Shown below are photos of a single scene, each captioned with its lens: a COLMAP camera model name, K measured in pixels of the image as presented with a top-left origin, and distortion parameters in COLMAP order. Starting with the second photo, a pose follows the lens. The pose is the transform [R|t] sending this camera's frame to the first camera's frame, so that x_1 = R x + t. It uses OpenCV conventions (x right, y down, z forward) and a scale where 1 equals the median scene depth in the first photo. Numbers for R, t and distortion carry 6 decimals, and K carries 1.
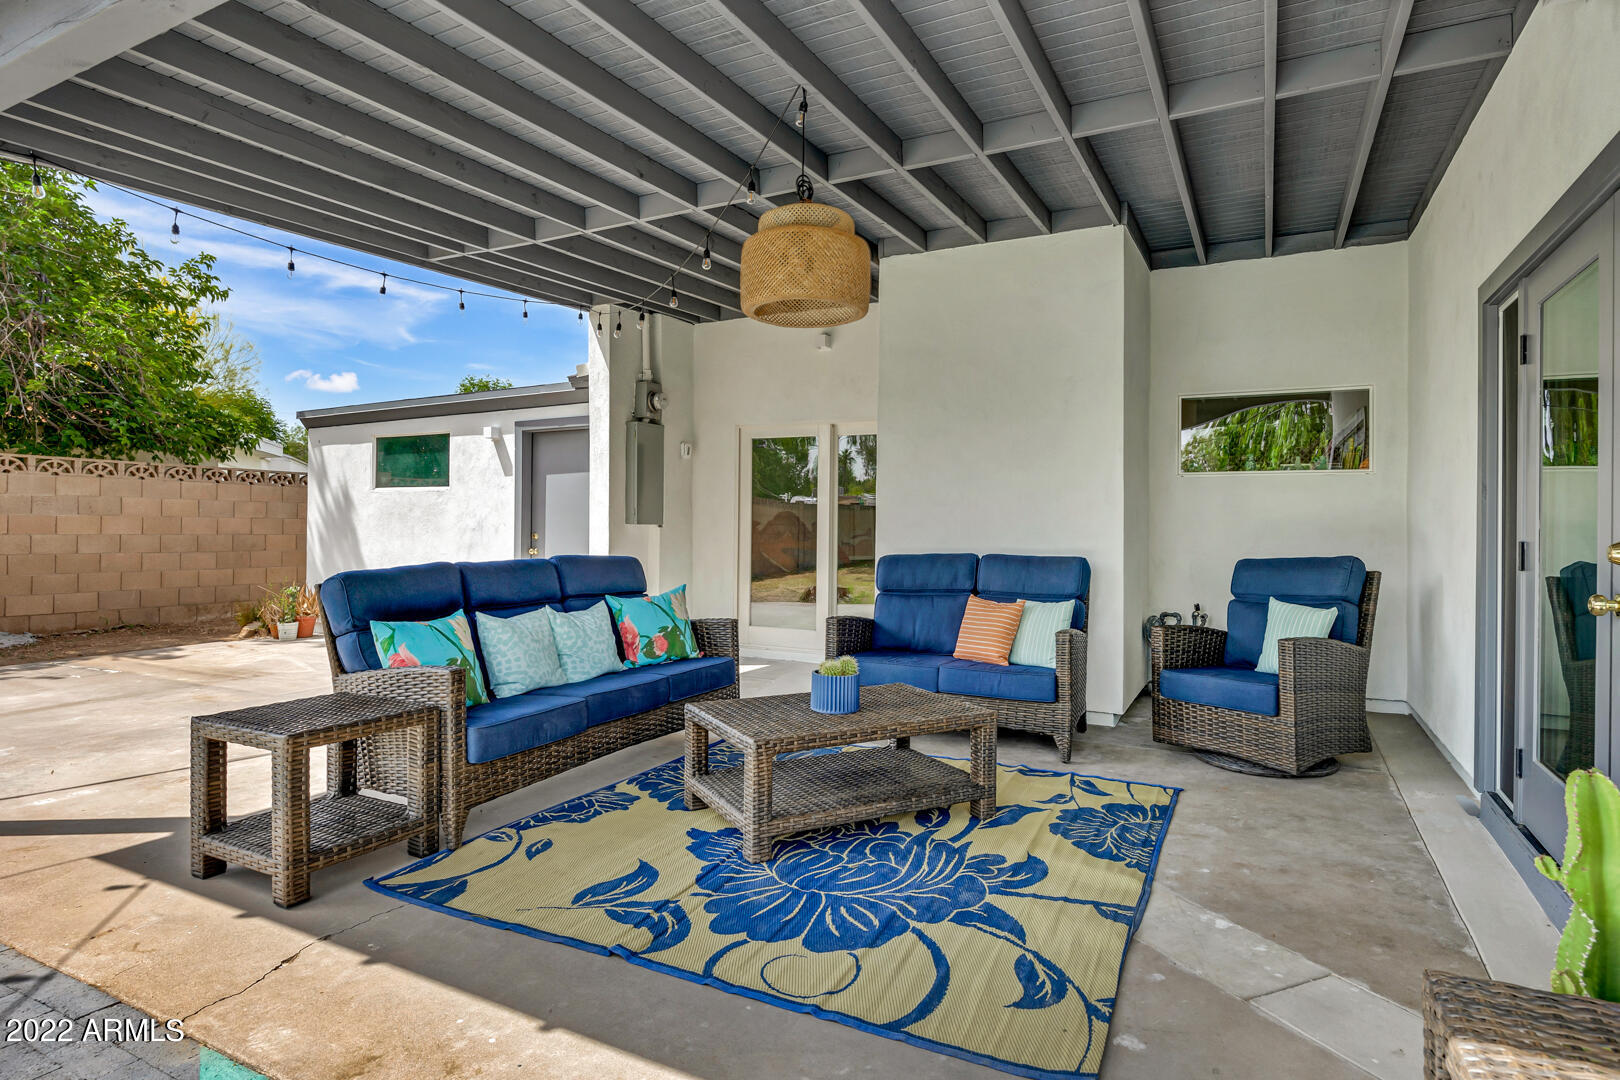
lens RADIAL K [[872.0, 0, 806.1], [0, 872.0, 530.7], [0, 0, 1]] dist [-0.018159, -0.000205]
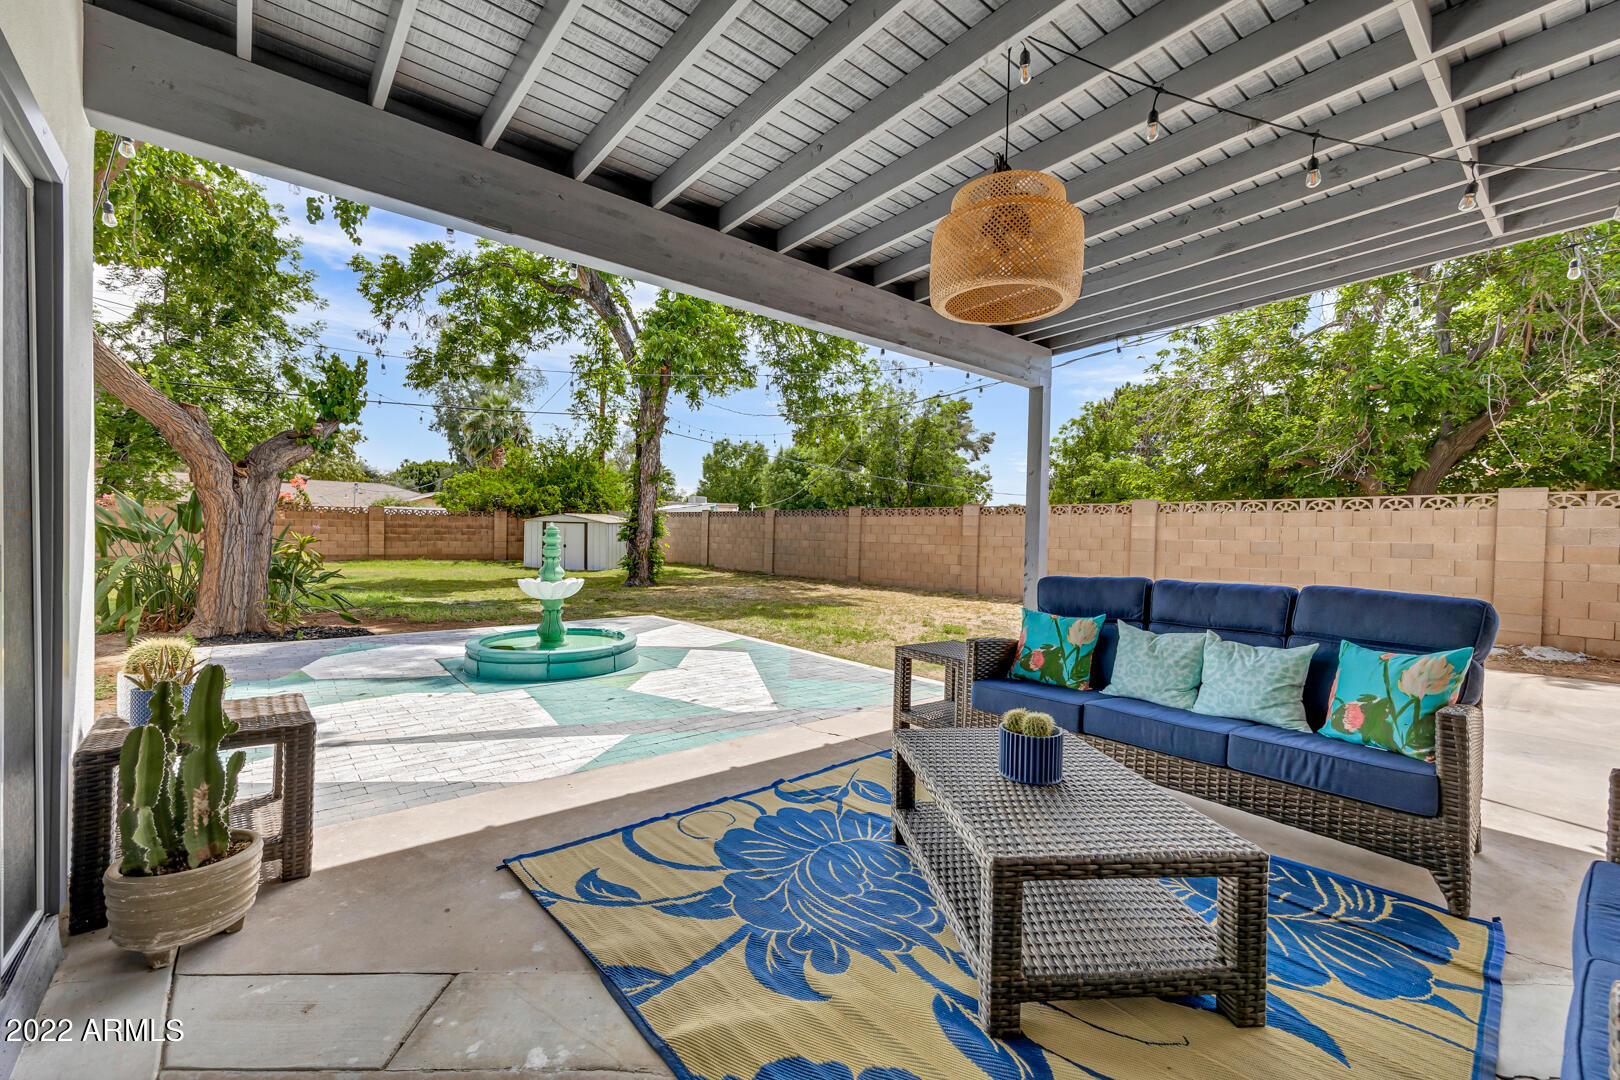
lens RADIAL K [[663.2, 0, 793.5], [0, 663.2, 541.1], [0, 0, 1]] dist [-0.009459, 0.000244]
pose [[-0.381415, -0.001665, -0.924402, 0.888284], [-0.030277, 0.999484, 0.010693, -0.008707], [0.923908, 0.032066, -0.381269, 1.351194]]
